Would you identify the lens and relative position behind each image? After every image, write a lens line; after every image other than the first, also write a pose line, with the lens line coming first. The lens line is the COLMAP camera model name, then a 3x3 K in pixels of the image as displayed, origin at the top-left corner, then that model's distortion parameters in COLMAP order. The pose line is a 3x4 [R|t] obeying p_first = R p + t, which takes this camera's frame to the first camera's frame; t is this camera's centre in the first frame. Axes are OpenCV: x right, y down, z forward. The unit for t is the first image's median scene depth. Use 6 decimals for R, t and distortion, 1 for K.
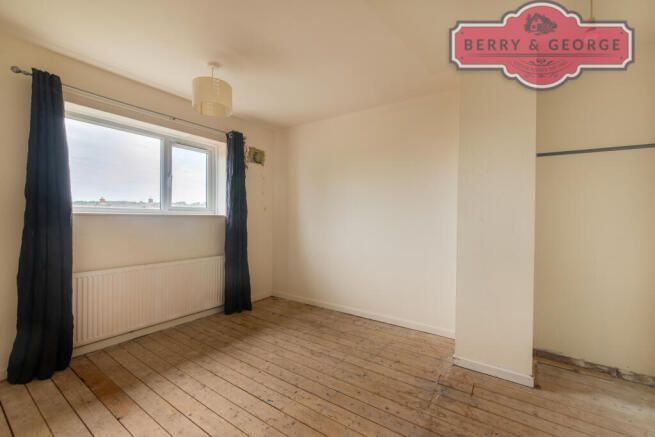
lens RADIAL K [[278.5, 0, 327.5], [0, 278.5, 218.5], [0, 0, 1]] dist [0.000614, 0.000130]
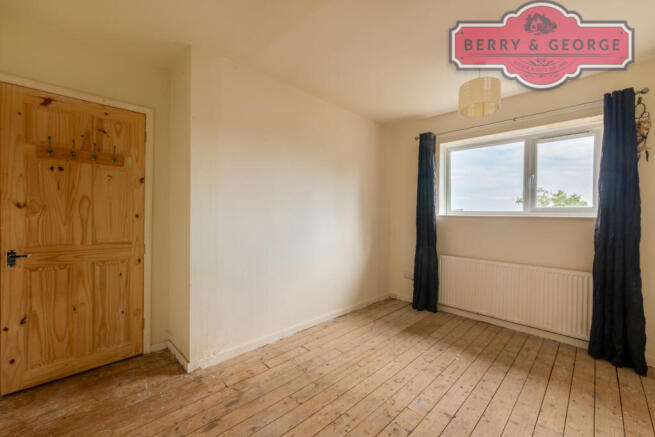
lens RADIAL K [[262.5, 0, 327.5], [0, 262.5, 218.5], [0, 0, 1]] dist [-0.000054, 0.000029]
pose [[-0.191853, 0.004073, -0.981415, 0.478234], [-0.015662, 0.999851, 0.007211, -0.002639], [0.981299, 0.016754, -0.191761, 0.516403]]
